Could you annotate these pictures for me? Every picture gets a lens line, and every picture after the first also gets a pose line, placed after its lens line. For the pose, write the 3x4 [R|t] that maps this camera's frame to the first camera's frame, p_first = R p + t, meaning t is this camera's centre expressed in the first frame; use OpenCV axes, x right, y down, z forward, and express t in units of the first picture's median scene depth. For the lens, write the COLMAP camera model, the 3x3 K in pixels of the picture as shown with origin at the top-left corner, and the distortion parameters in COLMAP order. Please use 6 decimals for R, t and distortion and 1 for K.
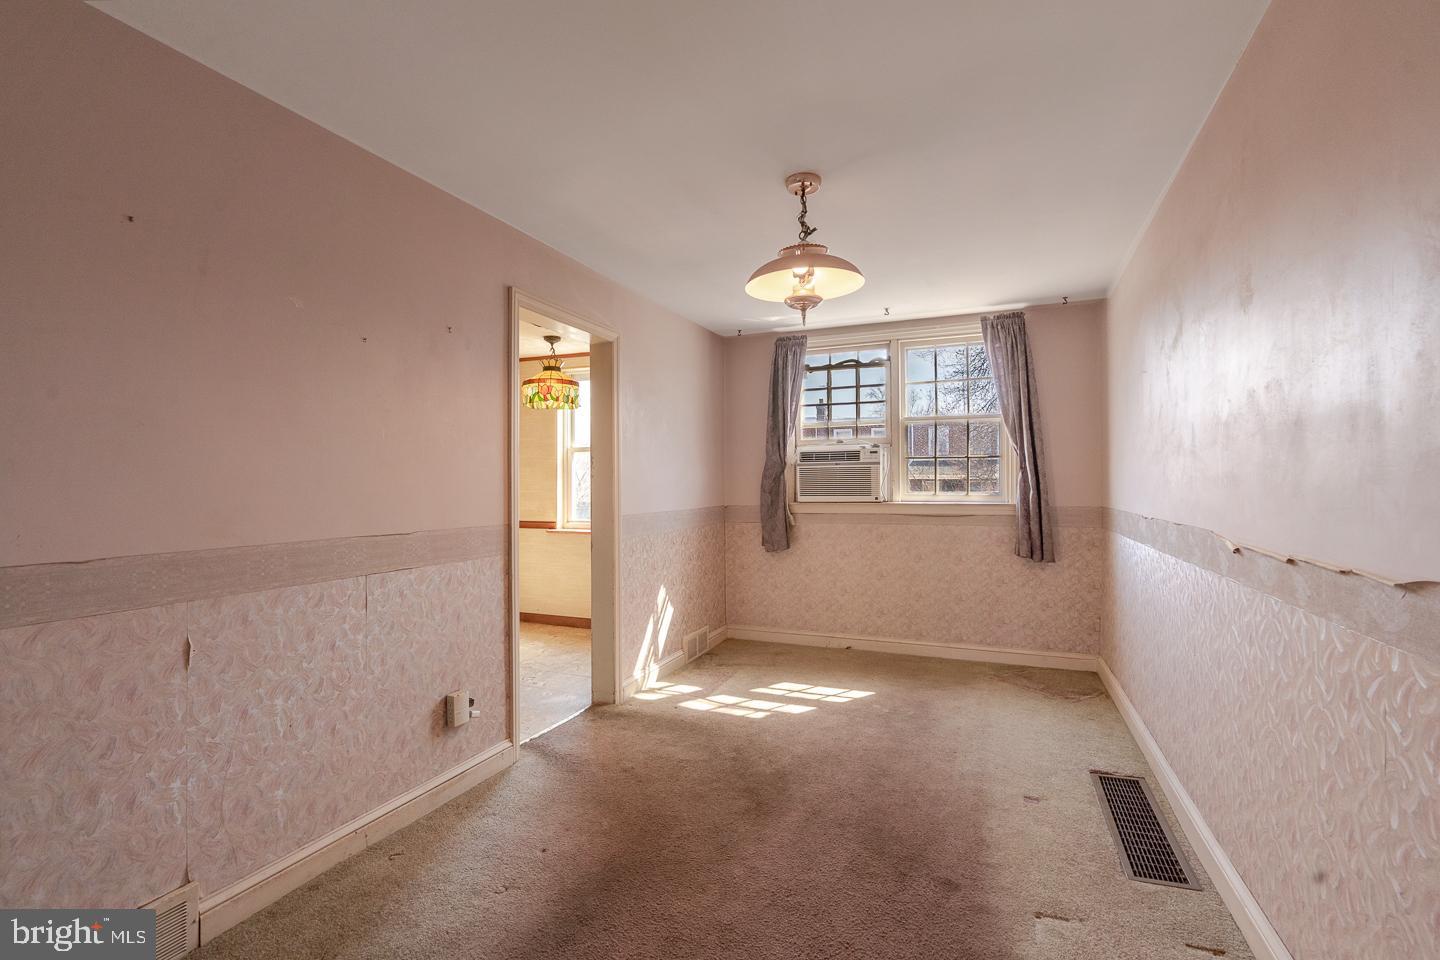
lens RADIAL K [[669.0, 0, 717.9], [0, 669.0, 477.6], [0, 0, 1]] dist [-0.000085, 0.000253]
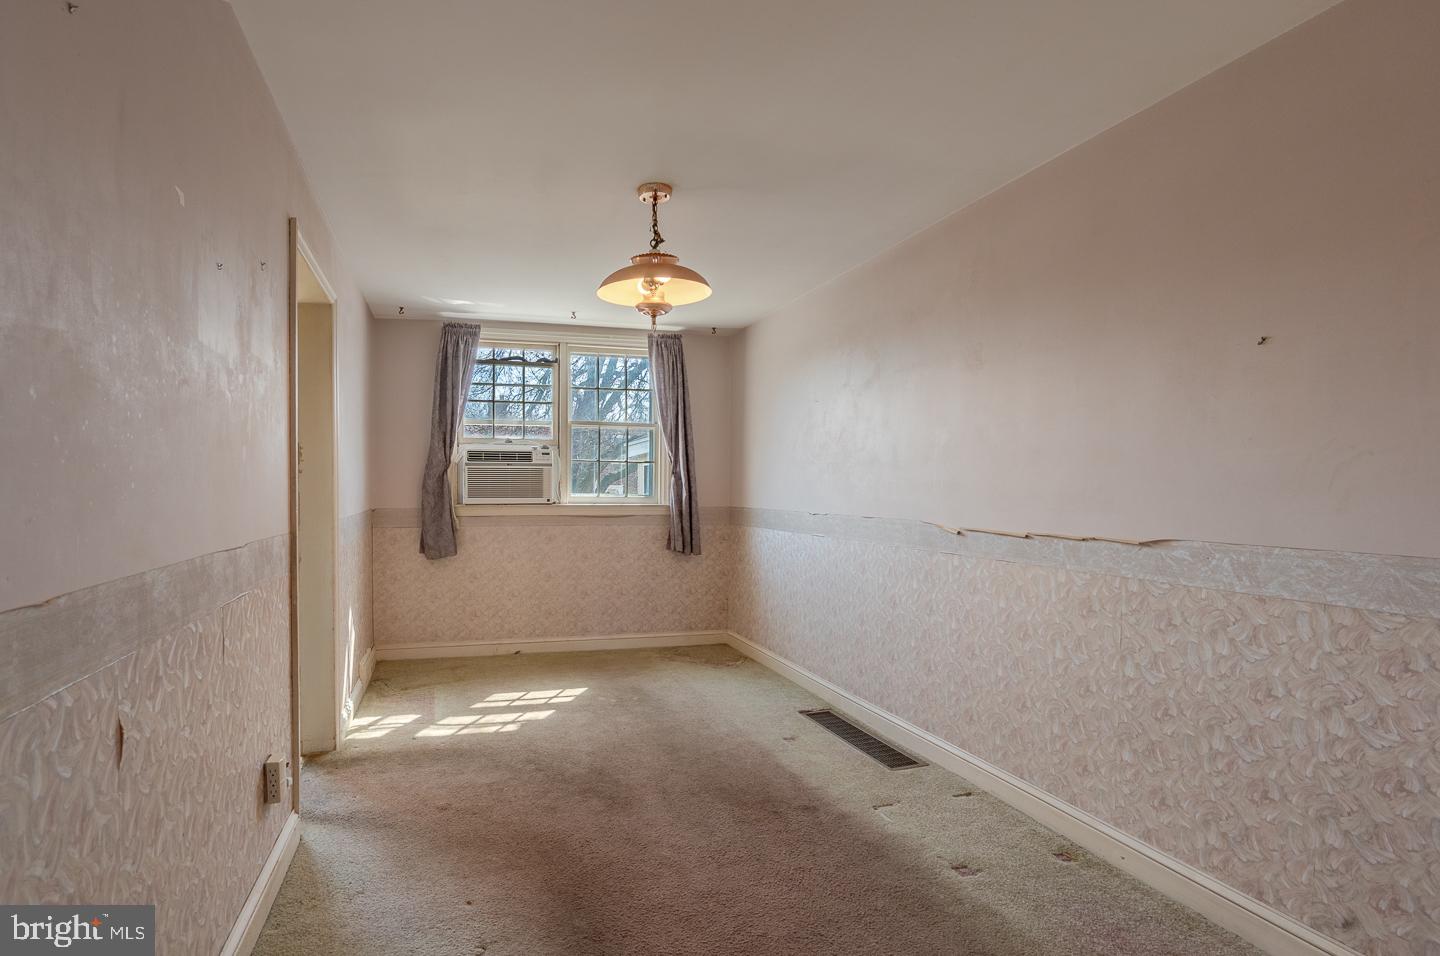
lens RADIAL K [[680.5, 0, 720.2], [0, 680.5, 503.5], [0, 0, 1]] dist [-0.002159, 0.000025]
pose [[0.789754, -0.004436, 0.613408, -0.196314], [-0.016733, 0.999446, 0.028770, 0.002817], [-0.613196, -0.032985, 0.789242, 0.043009]]
